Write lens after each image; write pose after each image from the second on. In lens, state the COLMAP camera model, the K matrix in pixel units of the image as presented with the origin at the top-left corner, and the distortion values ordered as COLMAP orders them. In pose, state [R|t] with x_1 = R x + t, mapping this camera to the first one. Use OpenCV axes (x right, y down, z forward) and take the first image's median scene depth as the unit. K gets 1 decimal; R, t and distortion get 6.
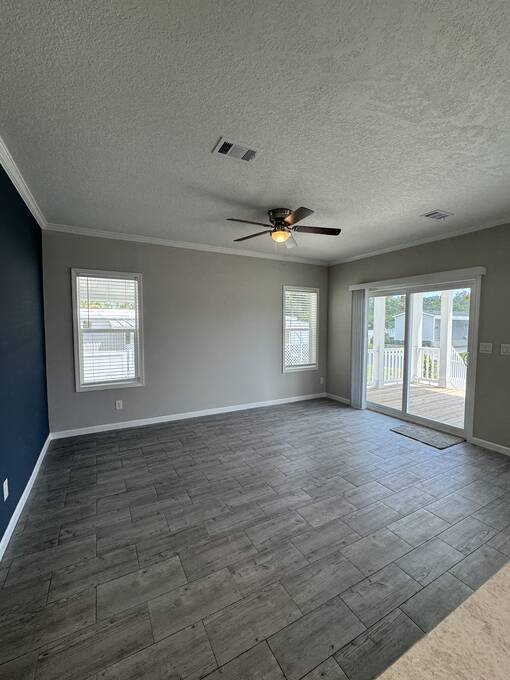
lens RADIAL K [[288.0, 0, 255.1], [0, 288.0, 340.4], [0, 0, 1]] dist [-0.002765, 0.000106]
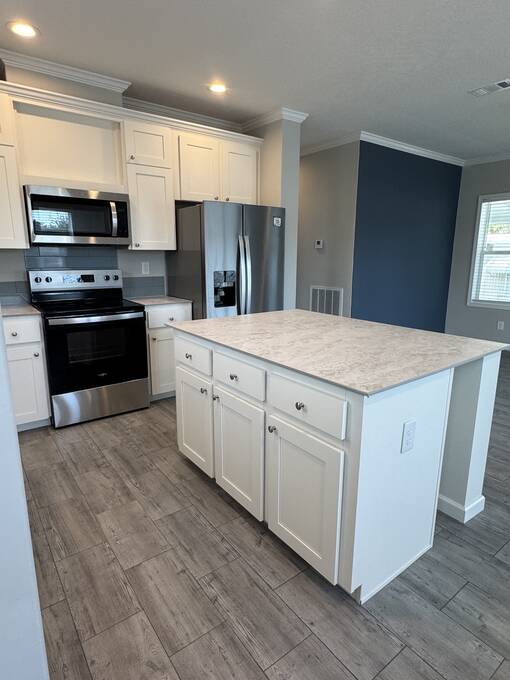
lens RADIAL K [[393.4, 0, 255.7], [0, 393.4, 338.0], [0, 0, 1]] dist [-0.001088, -0.001040]
pose [[0.142160, 0.204979, -0.968387, 0.855506], [-0.062158, 0.978241, 0.197940, 0.046352], [0.987890, 0.032054, 0.151808, -0.092114]]
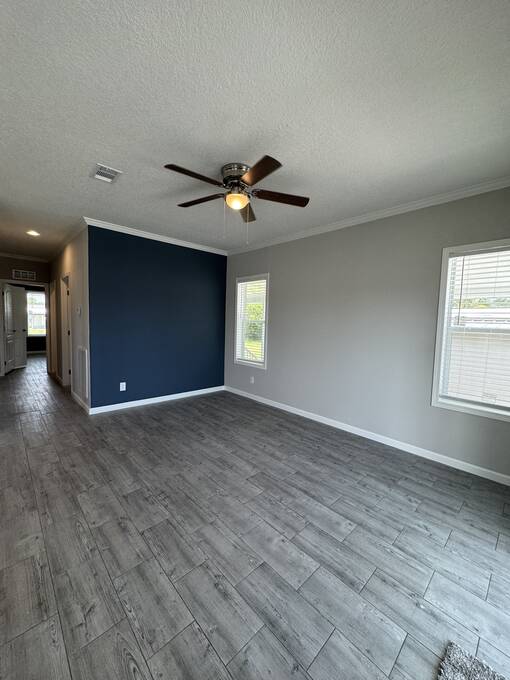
lens RADIAL K [[270.7, 0, 255.4], [0, 270.7, 340.5], [0, 0, 1]] dist [-0.005099, 0.000763]
pose [[0.256472, 0.076838, -0.963493, 0.731688], [-0.084744, 0.994784, 0.056775, -0.020542], [0.962829, 0.067089, 0.261646, 0.753918]]
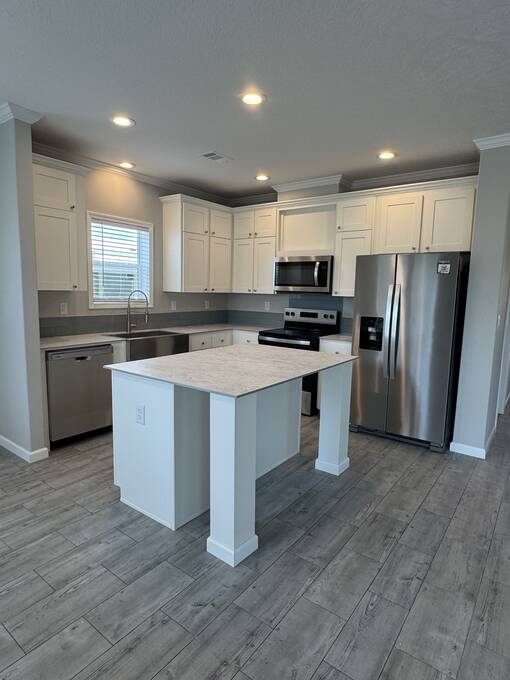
lens RADIAL K [[393.4, 0, 255.7], [0, 393.4, 338.0], [0, 0, 1]] dist [-0.001088, -0.001040]
pose [[-0.910128, 0.024859, -0.413580, 0.591055], [-0.052032, 0.983438, 0.173614, -0.027501], [0.411047, 0.179530, -0.893762, 0.773062]]
